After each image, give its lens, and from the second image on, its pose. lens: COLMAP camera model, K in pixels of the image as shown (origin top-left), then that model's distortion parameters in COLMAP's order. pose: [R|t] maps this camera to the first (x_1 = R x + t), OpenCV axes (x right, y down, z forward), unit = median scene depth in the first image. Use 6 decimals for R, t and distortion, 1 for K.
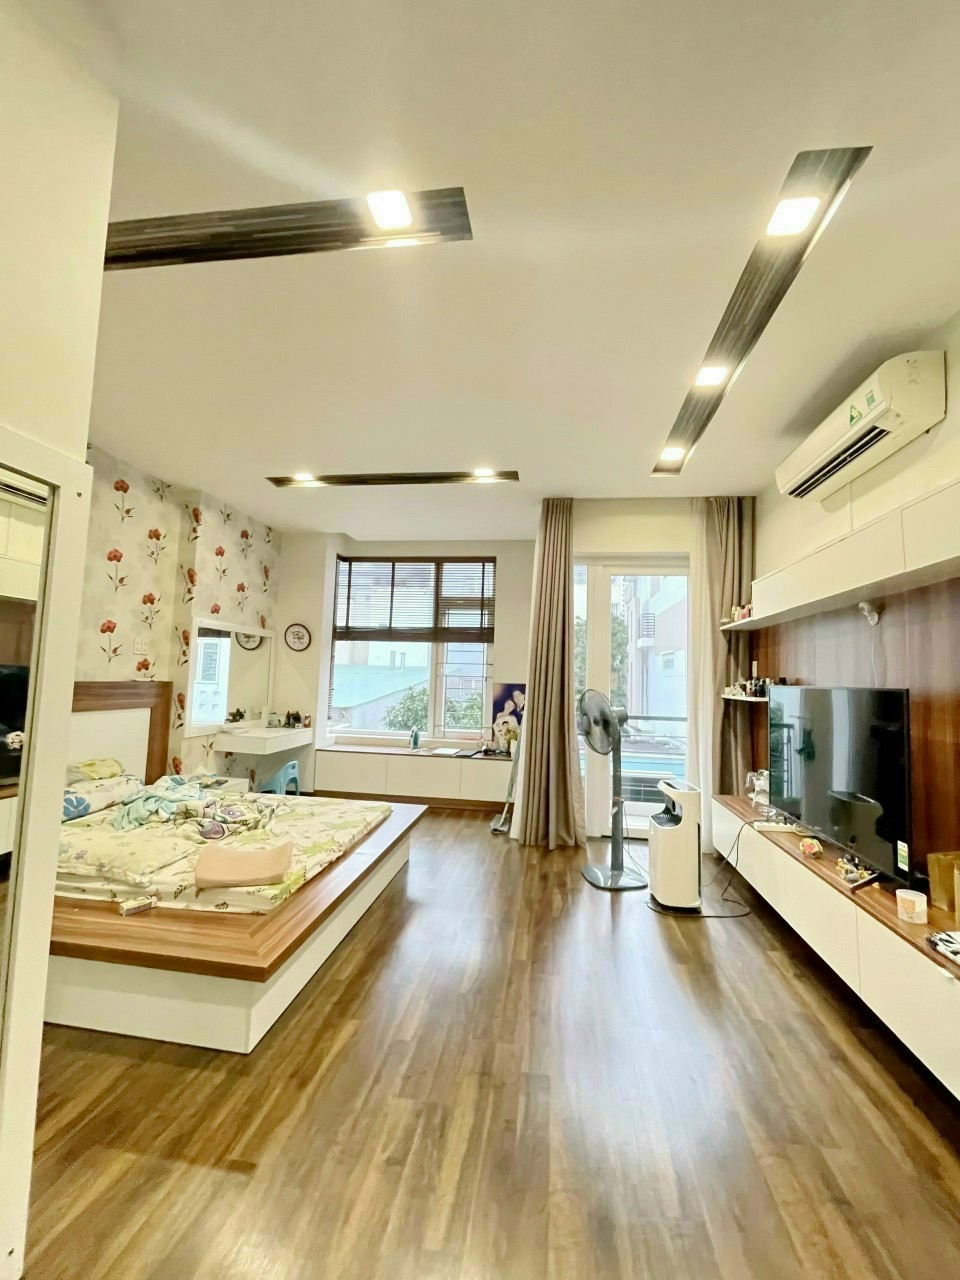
lens RADIAL K [[525.0, 0, 480.0], [0, 525.0, 640.0], [0, 0, 1]] dist [-0.001010, 0.000315]
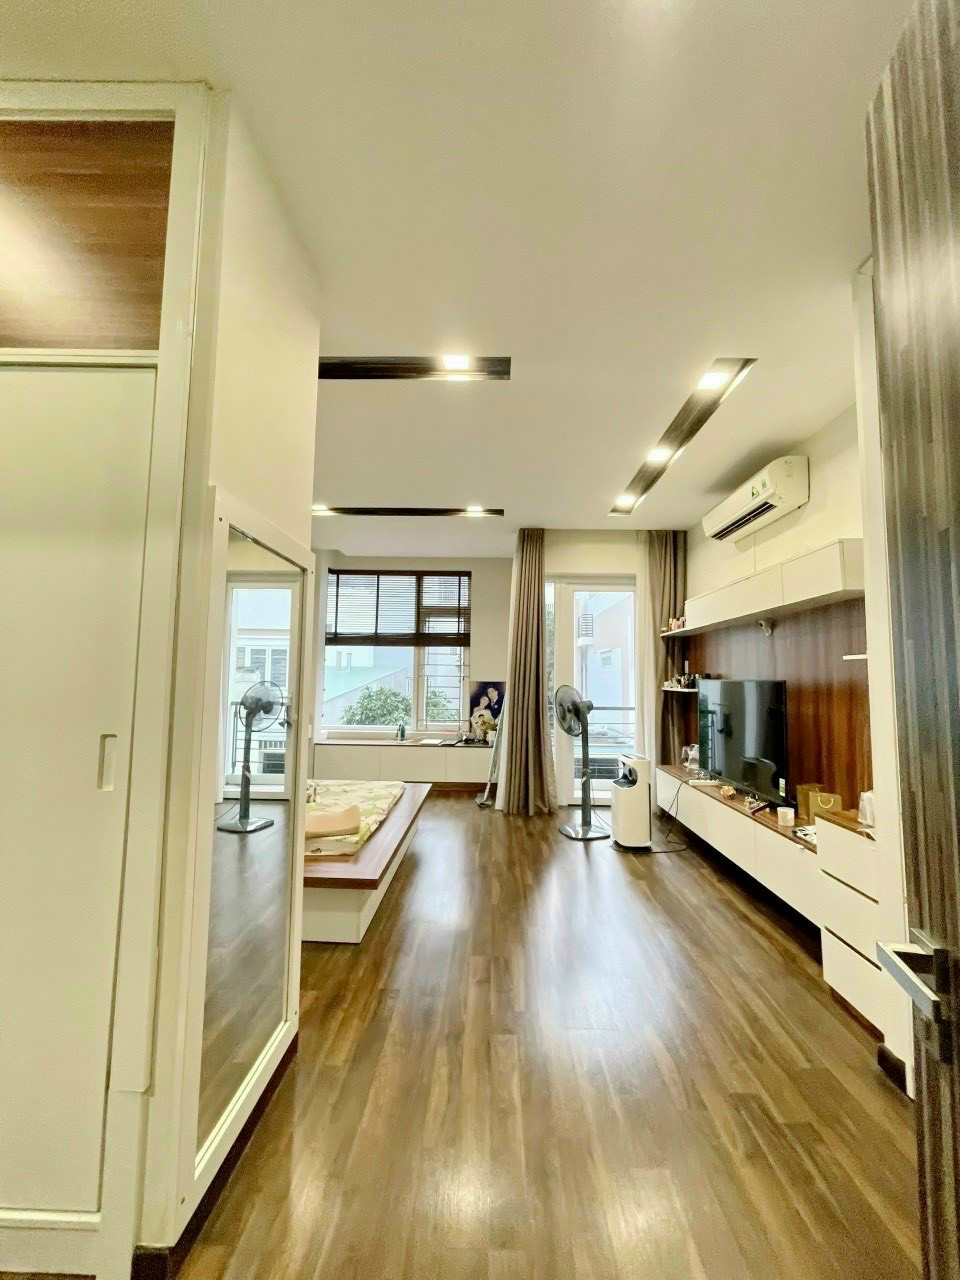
lens RADIAL K [[525.0, 0, 480.0], [0, 525.0, 640.0], [0, 0, 1]] dist [-0.001010, 0.000315]
pose [[0.993149, -0.008137, 0.116573, -0.119861], [0.007734, 0.999962, 0.003911, -0.018506], [-0.116600, -0.002983, 0.993174, -0.200893]]
